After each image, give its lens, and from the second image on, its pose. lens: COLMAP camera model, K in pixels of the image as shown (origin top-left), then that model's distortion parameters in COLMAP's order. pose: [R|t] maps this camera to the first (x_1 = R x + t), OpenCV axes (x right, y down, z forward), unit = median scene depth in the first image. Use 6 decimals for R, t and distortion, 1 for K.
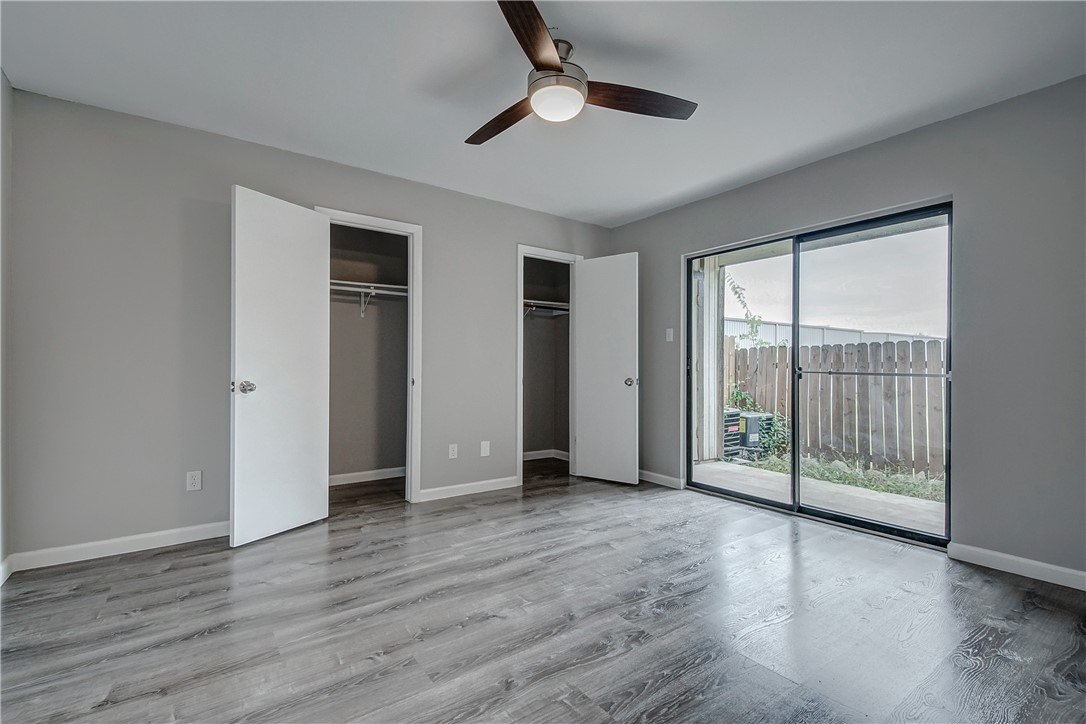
lens RADIAL K [[472.6, 0, 543.0], [0, 472.6, 362.0], [0, 0, 1]] dist [0.001894, 0.000109]
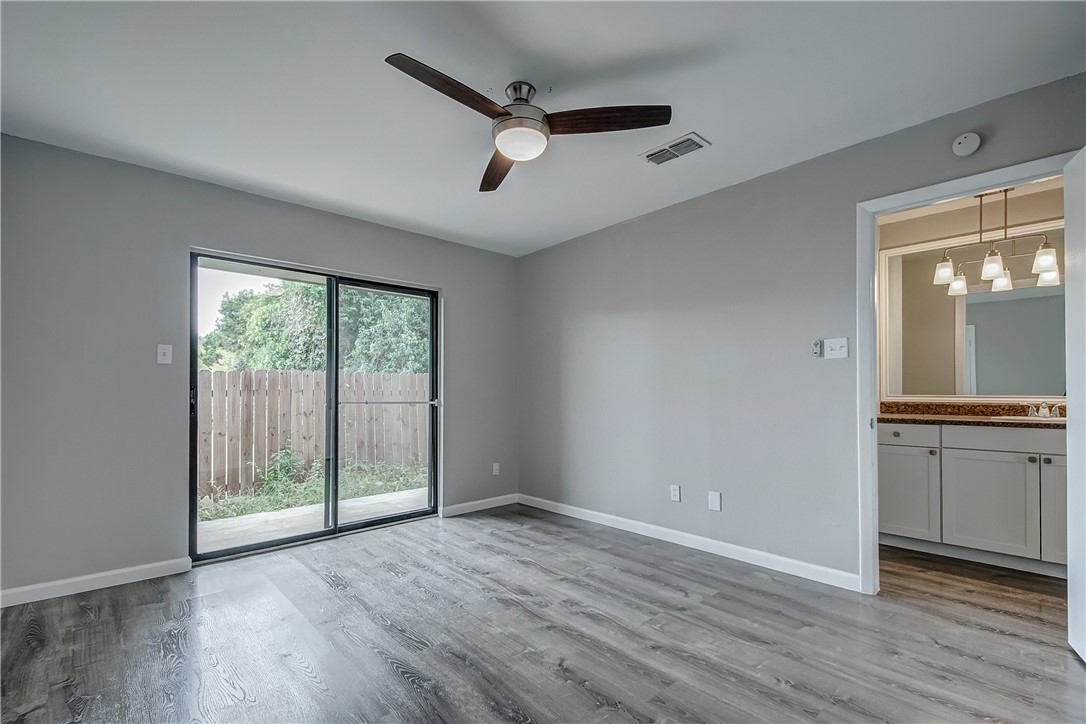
lens RADIAL K [[491.6, 0, 546.8], [0, 491.6, 384.6], [0, 0, 1]] dist [0.001773, 0.000001]
pose [[-0.110178, 0.009400, 0.993867, -0.706331], [-0.006189, 0.999929, -0.010143, -0.012698], [-0.993893, -0.007268, -0.110112, 0.736807]]
